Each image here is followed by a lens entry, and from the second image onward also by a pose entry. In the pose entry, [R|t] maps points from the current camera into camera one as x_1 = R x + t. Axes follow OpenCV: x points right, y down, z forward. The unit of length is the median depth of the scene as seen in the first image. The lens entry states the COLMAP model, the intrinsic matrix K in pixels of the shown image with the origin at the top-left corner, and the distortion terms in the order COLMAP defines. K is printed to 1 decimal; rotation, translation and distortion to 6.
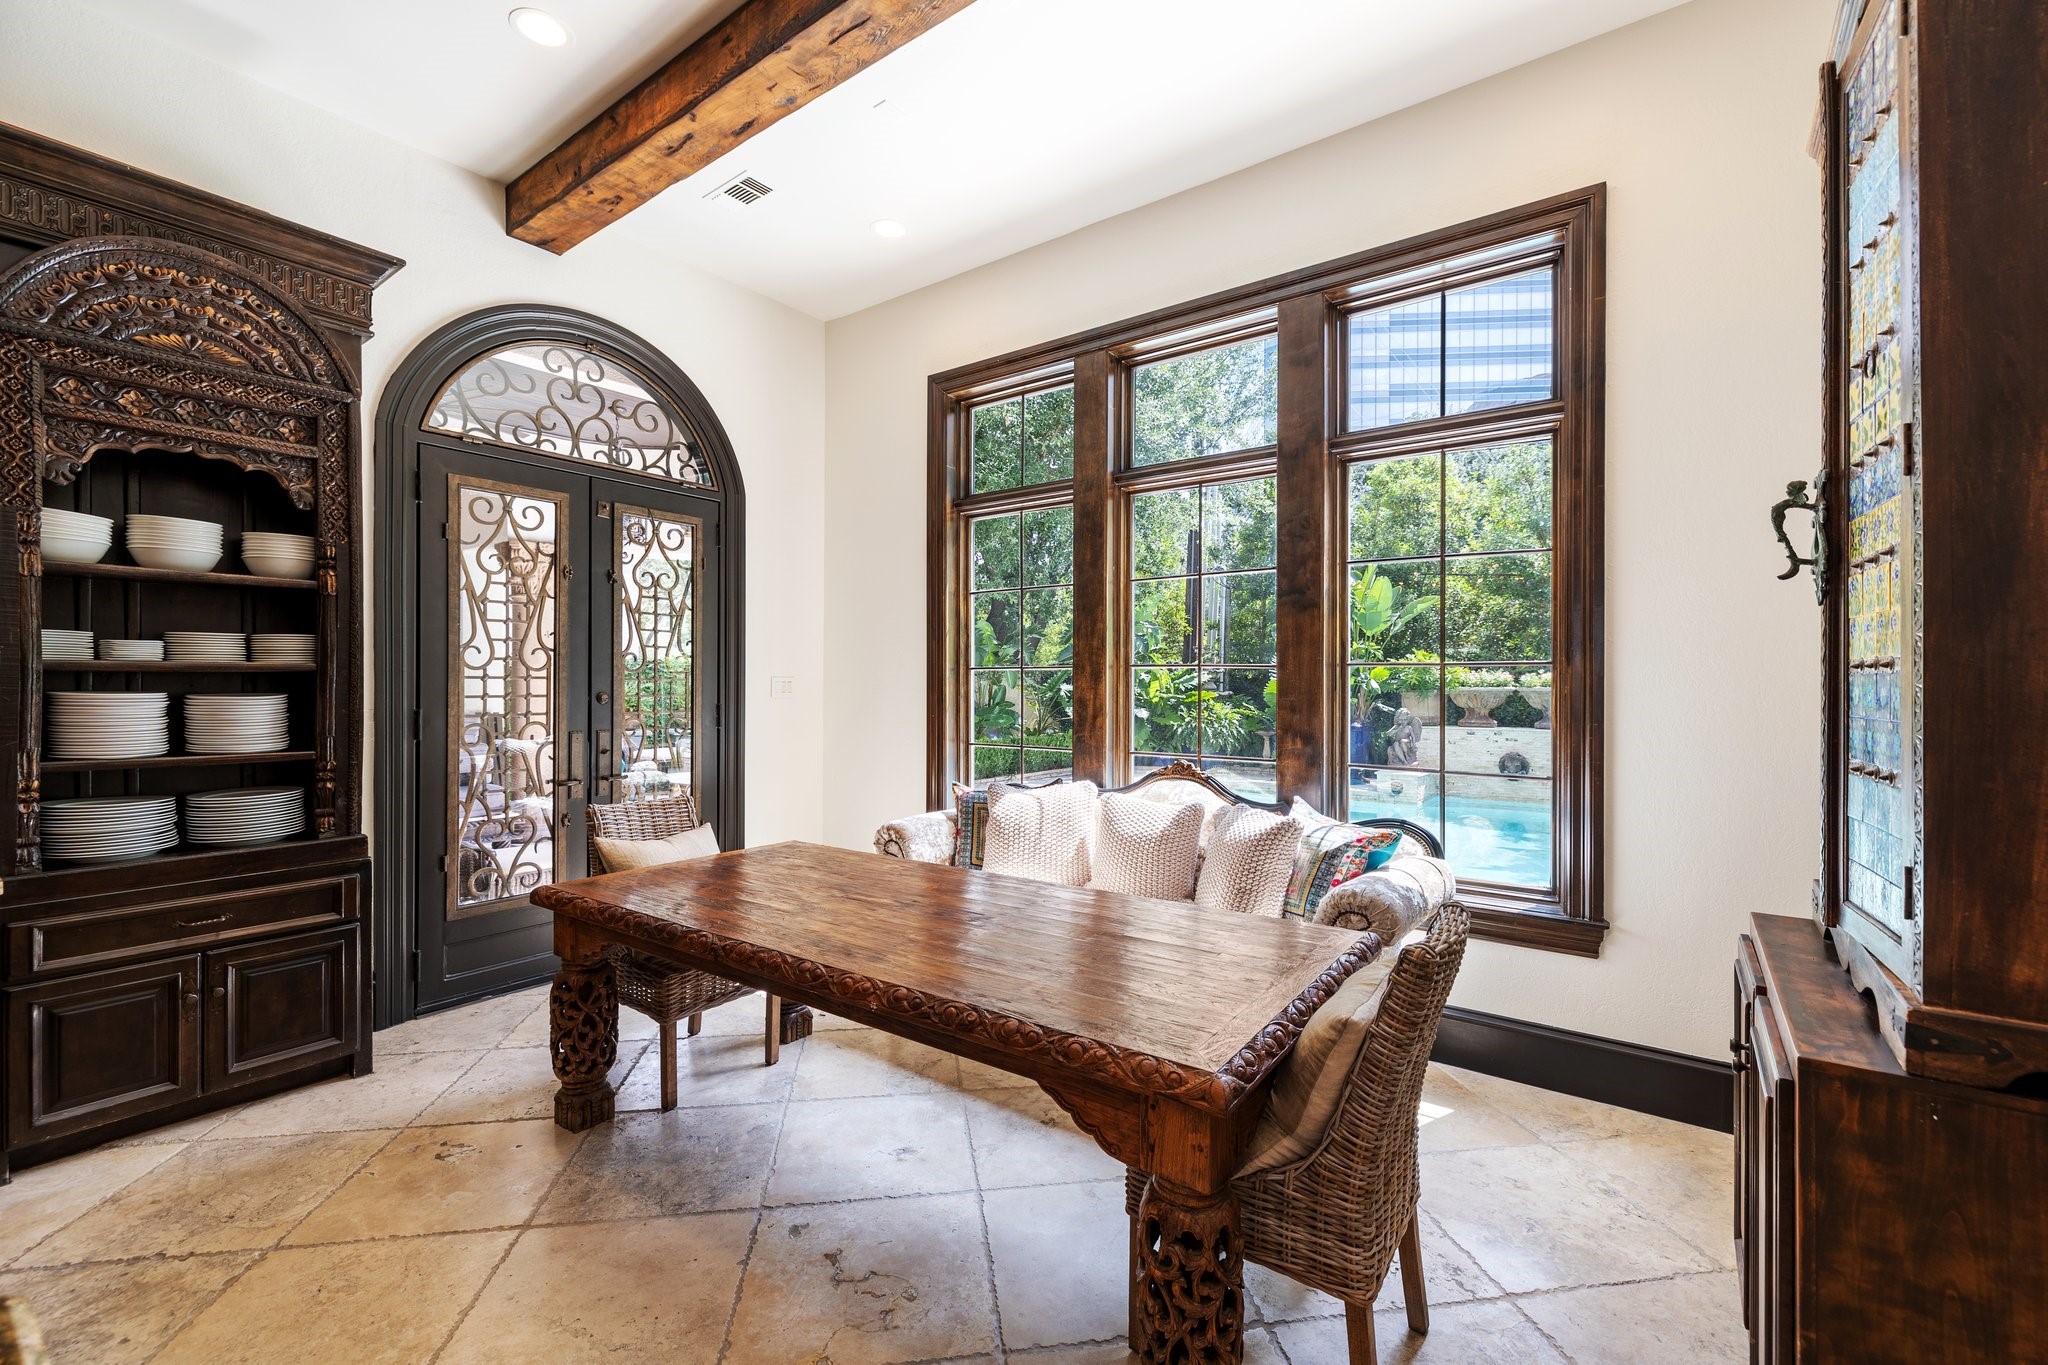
lens RADIAL K [[870.8, 0, 1030.0], [0, 870.8, 688.5], [0, 0, 1]] dist [-0.003380, 0.000266]
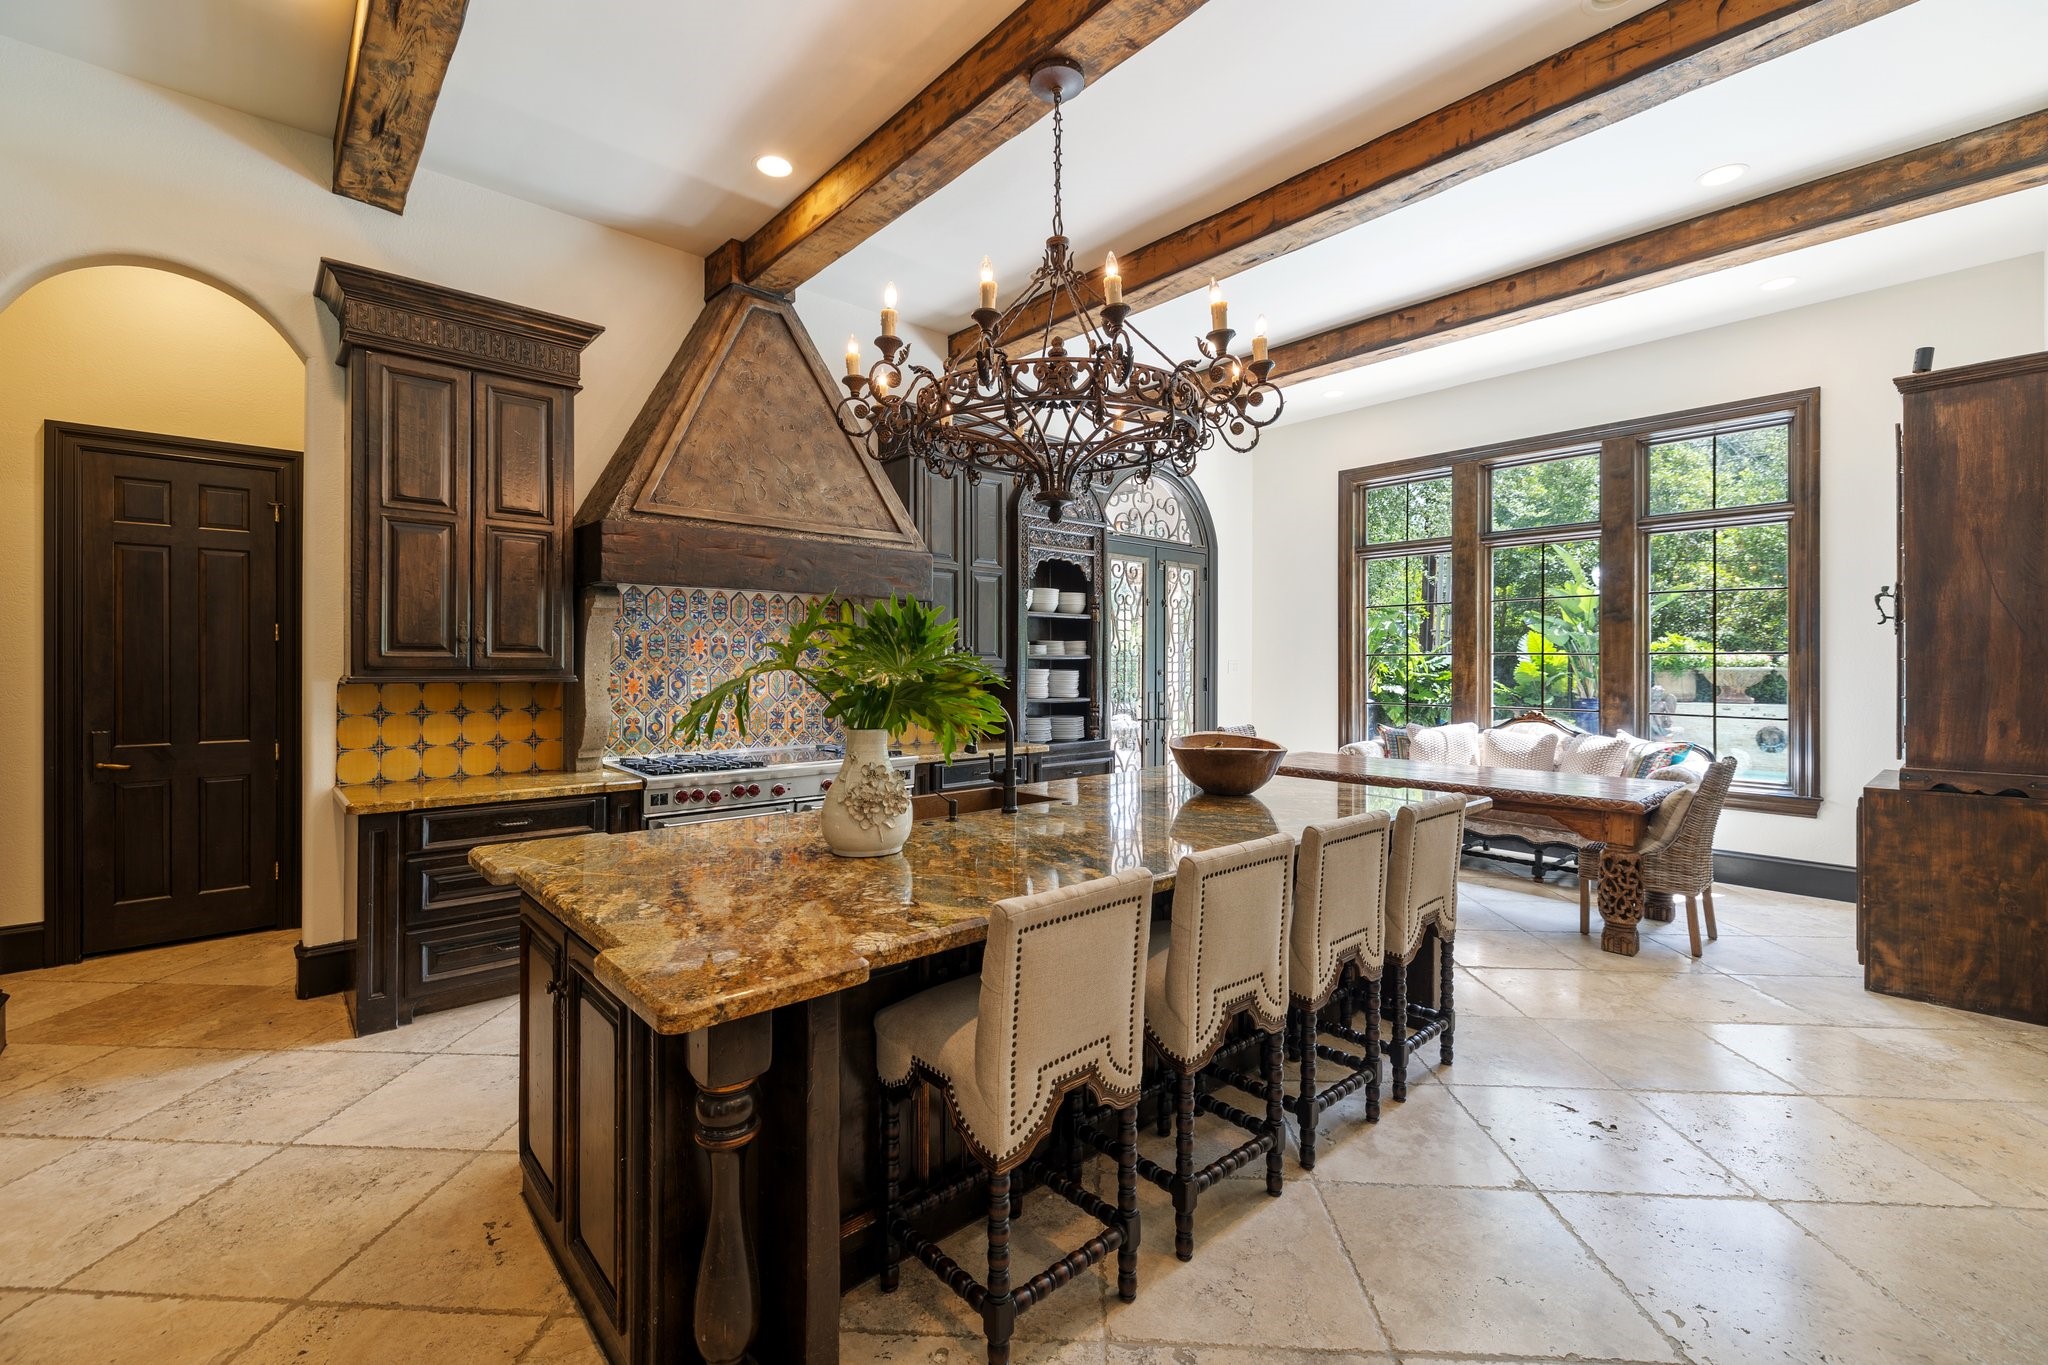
lens RADIAL K [[870.8, 0, 1016.8], [0, 870.8, 666.6], [0, 0, 1]] dist [-0.003380, 0.000266]
pose [[0.977592, -0.000657, -0.210506, -0.481888], [0.000104, 0.999997, -0.002639, 0.002211], [0.210507, 0.002558, 0.977589, -0.910090]]
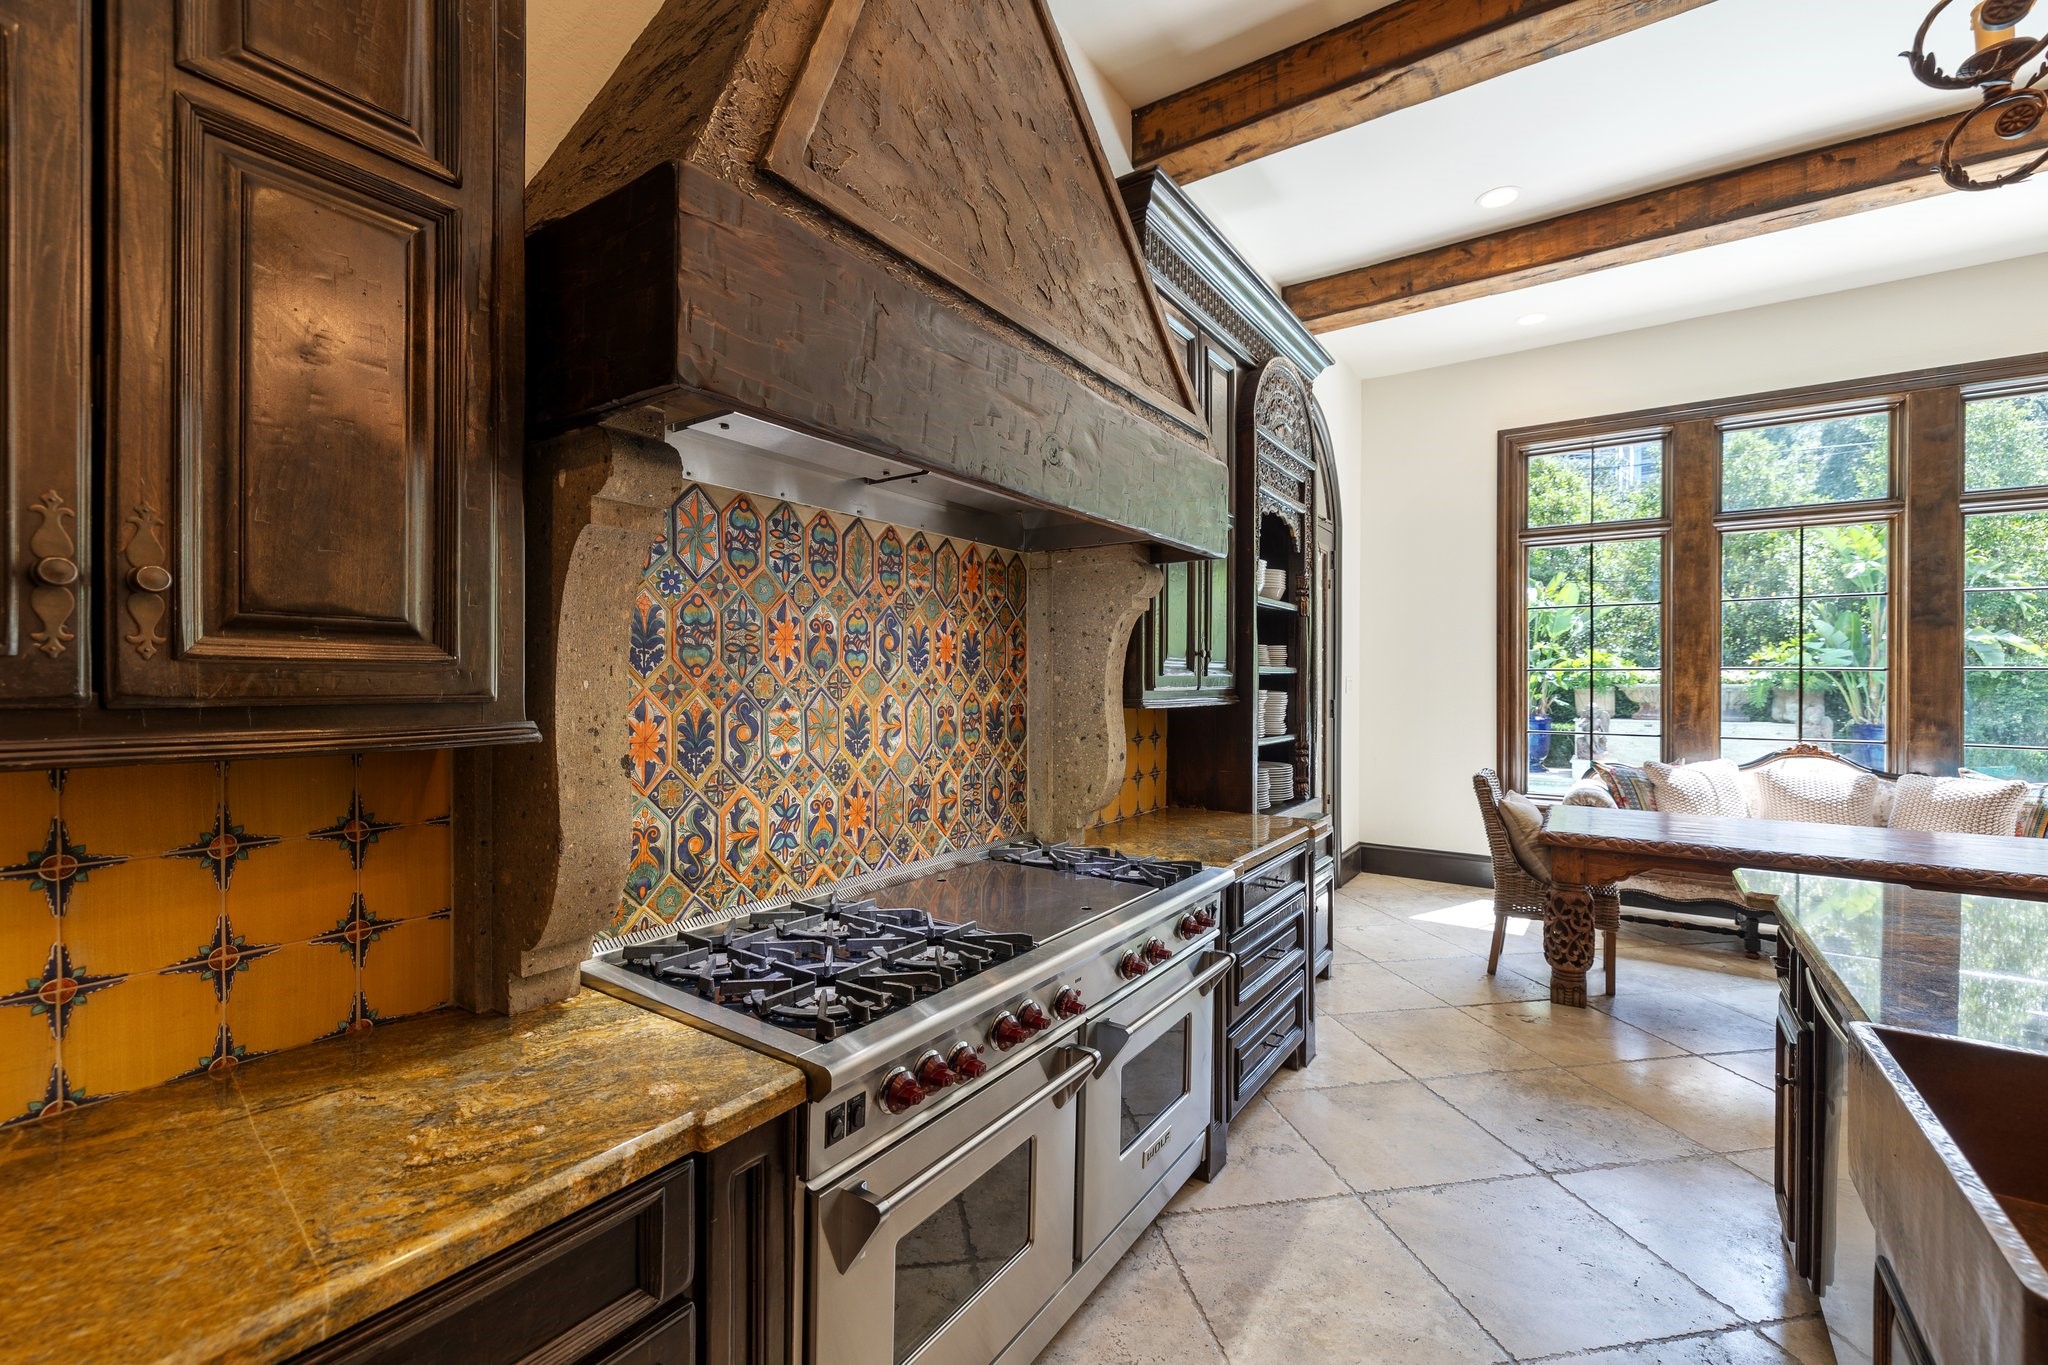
lens RADIAL K [[870.8, 0, 1024.3], [0, 870.8, 684.6], [0, 0, 1]] dist [-0.003380, 0.000266]
pose [[0.999740, 0.000008, 0.022807, -1.090764], [-0.000007, 1.000000, -0.000026, -0.003717], [-0.022807, 0.000025, 0.999740, -0.274084]]
